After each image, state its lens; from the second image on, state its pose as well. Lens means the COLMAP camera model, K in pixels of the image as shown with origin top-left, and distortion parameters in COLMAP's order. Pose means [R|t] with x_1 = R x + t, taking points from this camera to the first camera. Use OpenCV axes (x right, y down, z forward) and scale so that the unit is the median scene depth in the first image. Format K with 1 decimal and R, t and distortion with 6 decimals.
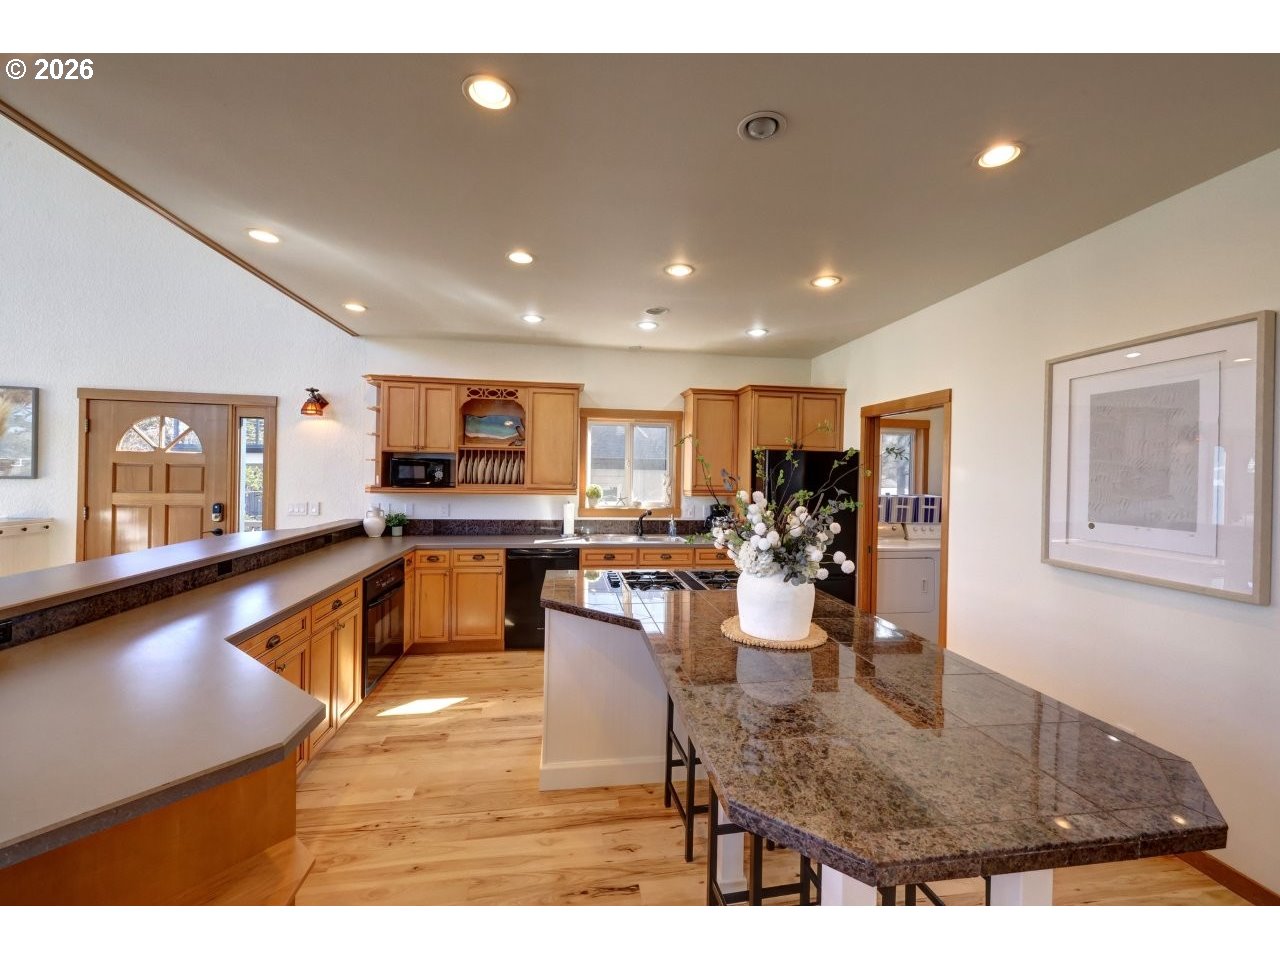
lens RADIAL K [[513.2, 0, 640.9], [0, 513.2, 475.3], [0, 0, 1]] dist [-0.002143, 0.000353]
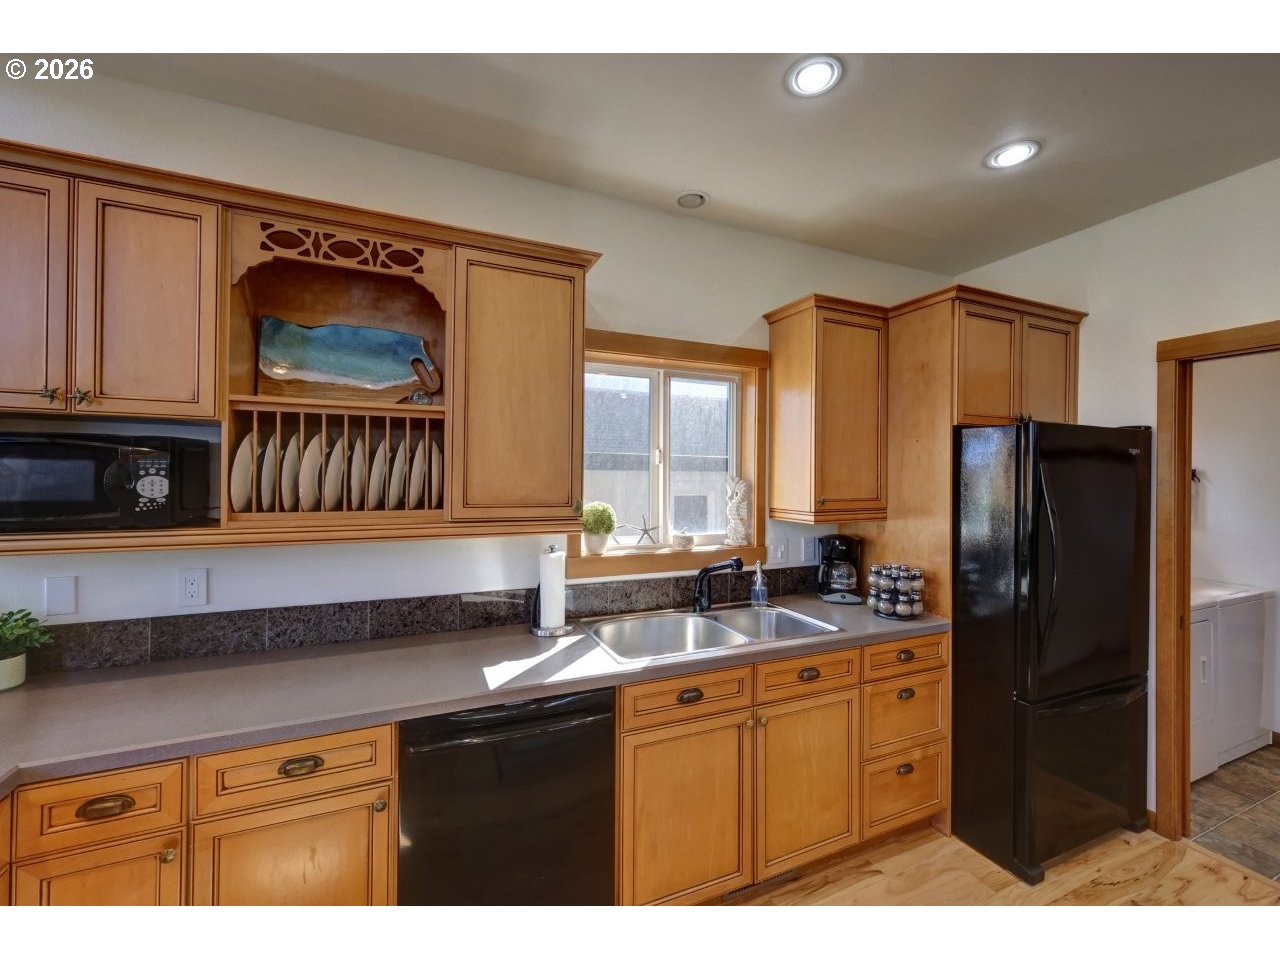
lens RADIAL K [[513.2, 0, 641.9], [0, 513.2, 474.2], [0, 0, 1]] dist [-0.002143, 0.000353]
pose [[0.966399, -0.008475, 0.256906, -0.183535], [0.009314, 0.999955, -0.002048, -0.005718], [-0.256877, 0.004372, 0.966434, 0.606787]]
